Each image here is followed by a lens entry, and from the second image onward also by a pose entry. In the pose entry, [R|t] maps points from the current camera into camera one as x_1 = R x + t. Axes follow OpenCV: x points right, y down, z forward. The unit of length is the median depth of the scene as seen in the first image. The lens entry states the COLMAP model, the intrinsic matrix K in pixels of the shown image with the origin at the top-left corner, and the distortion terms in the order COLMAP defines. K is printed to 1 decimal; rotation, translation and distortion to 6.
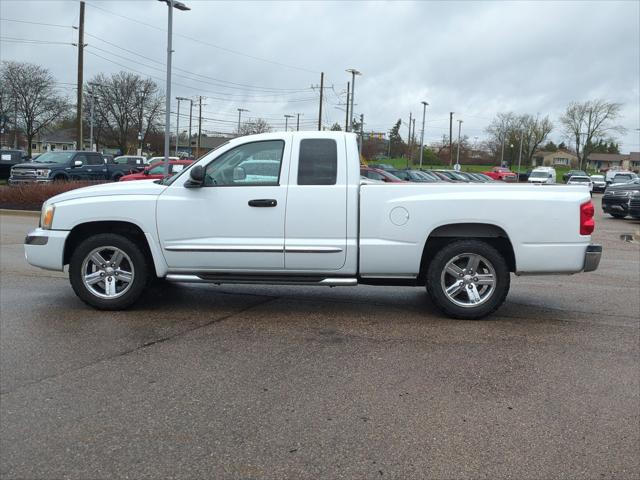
lens RADIAL K [[727.8, 0, 320.0], [0, 727.8, 240.0], [0, 0, 1]] dist [0.070650, -0.028170]
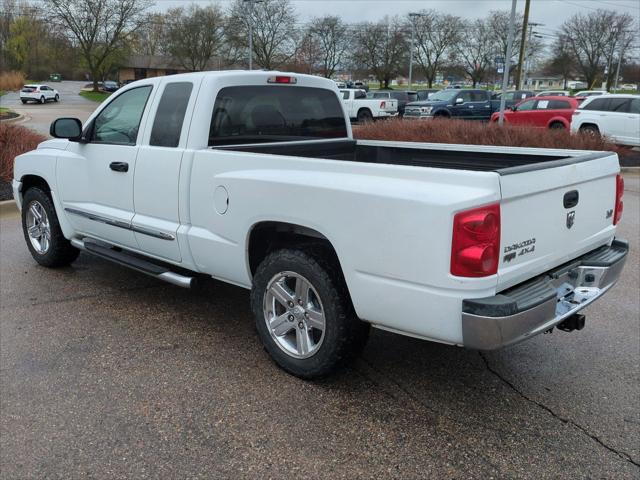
lens RADIAL K [[609.9, 0, 320.0], [0, 609.9, 240.0], [0, 0, 1]] dist [0.062859, -0.091012]
pose [[0.769430, 0.133889, -0.624541, 0.119953], [-0.055277, 0.988073, 0.143722, -0.018414], [0.636335, -0.076062, 0.767654, 0.142496]]
